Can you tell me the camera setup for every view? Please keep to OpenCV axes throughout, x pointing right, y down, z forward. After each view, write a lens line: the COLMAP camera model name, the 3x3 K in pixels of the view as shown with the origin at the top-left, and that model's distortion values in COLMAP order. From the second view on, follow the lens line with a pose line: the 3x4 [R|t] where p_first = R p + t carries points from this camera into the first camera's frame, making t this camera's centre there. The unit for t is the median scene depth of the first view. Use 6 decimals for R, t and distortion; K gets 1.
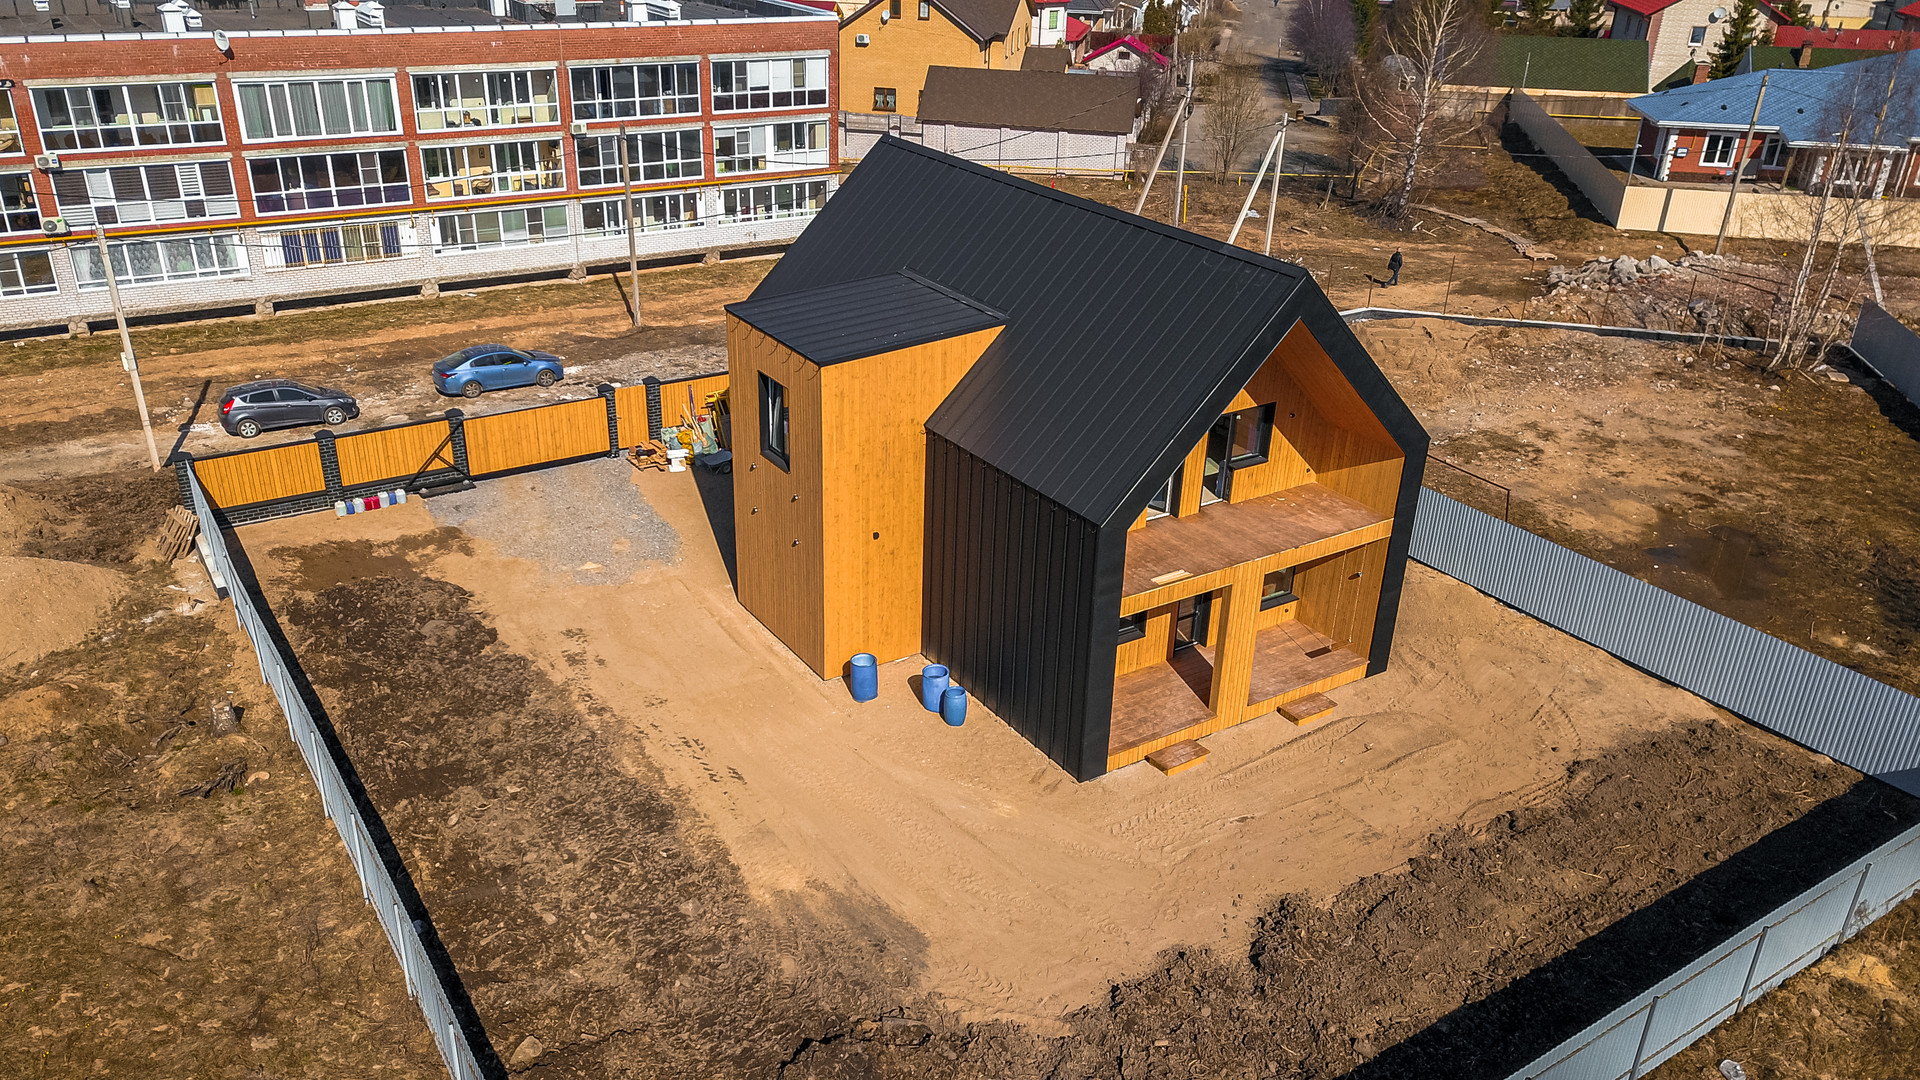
lens RADIAL K [[1453.0, 0, 957.1], [0, 1453.0, 567.7], [0, 0, 1]] dist [0.021480, 0.009508]
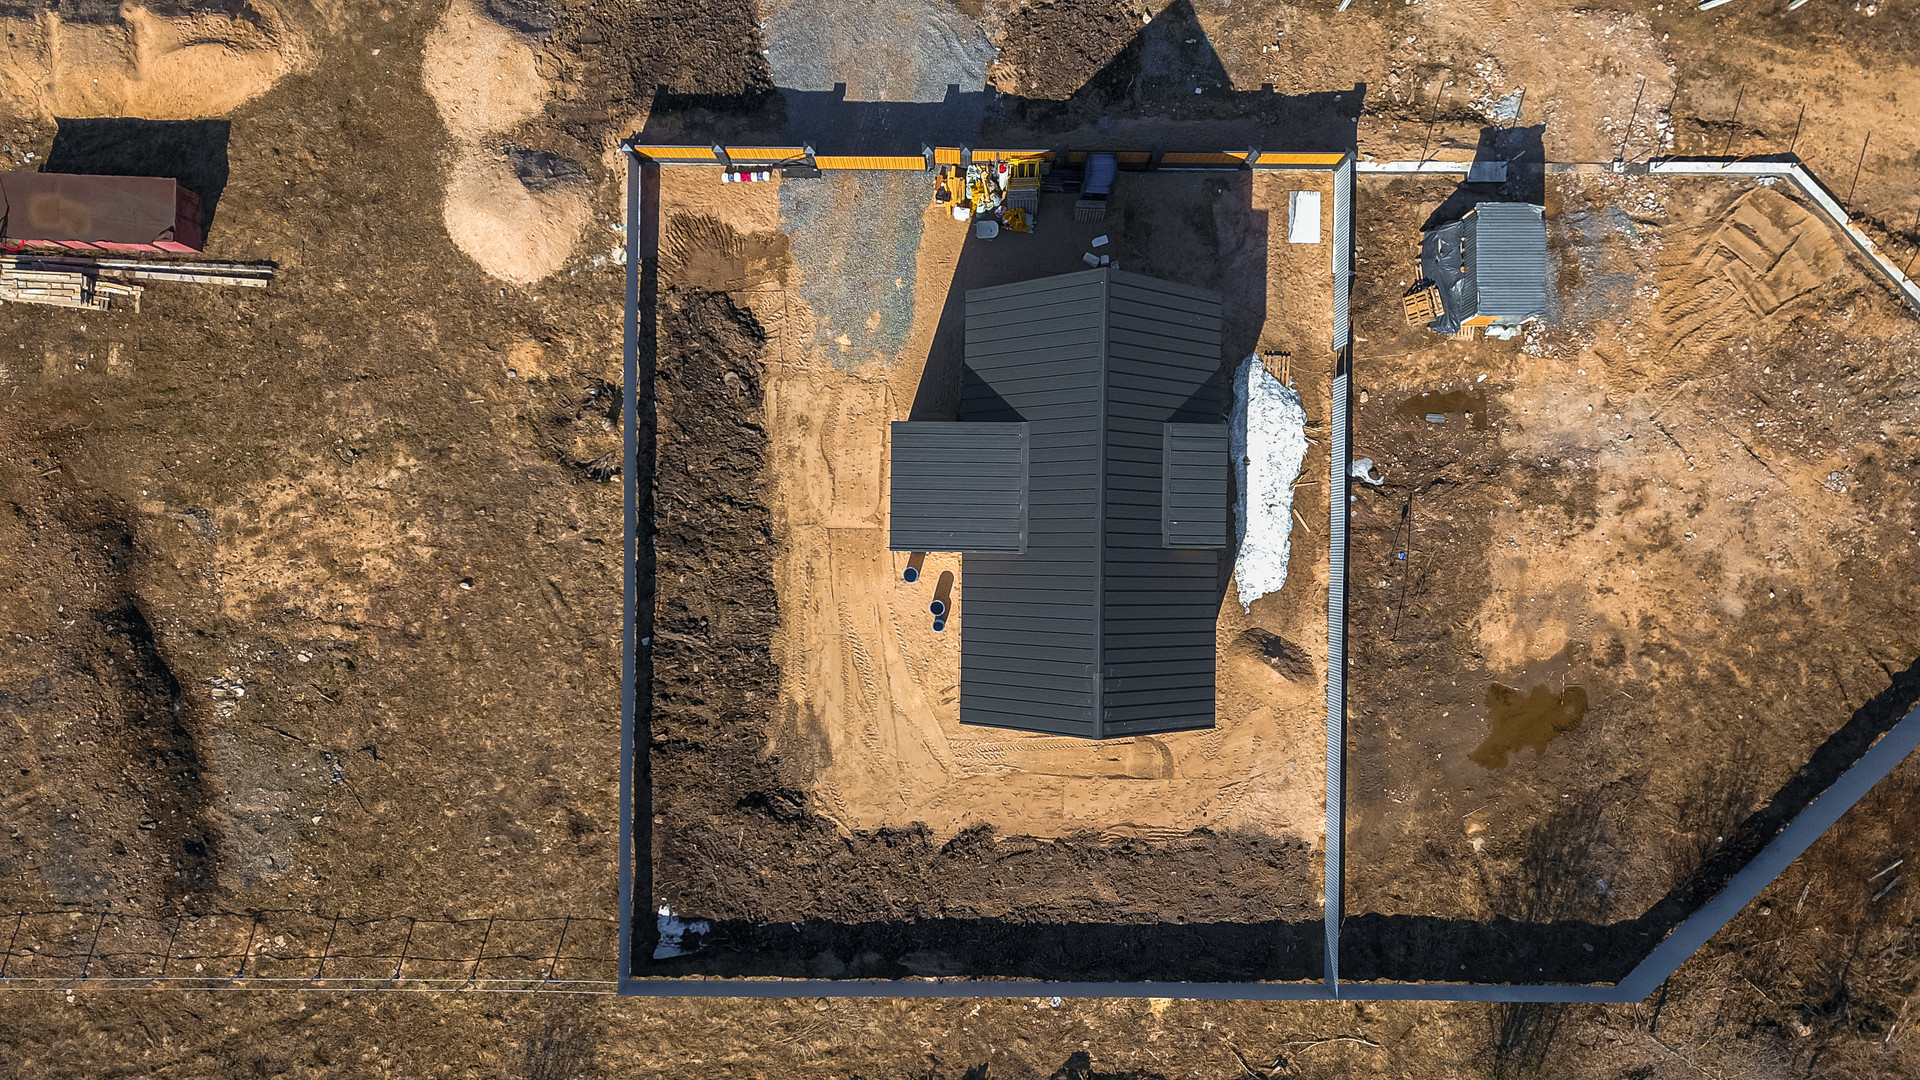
lens RADIAL K [[1453.0, 0, 957.1], [0, 1453.0, 567.7], [0, 0, 1]] dist [0.021480, 0.009508]
pose [[0.827104, 0.561203, -0.030822, 0.016912], [-0.219360, 0.372812, 0.901605, -0.837888], [0.517474, -0.738961, 0.431460, 0.145404]]
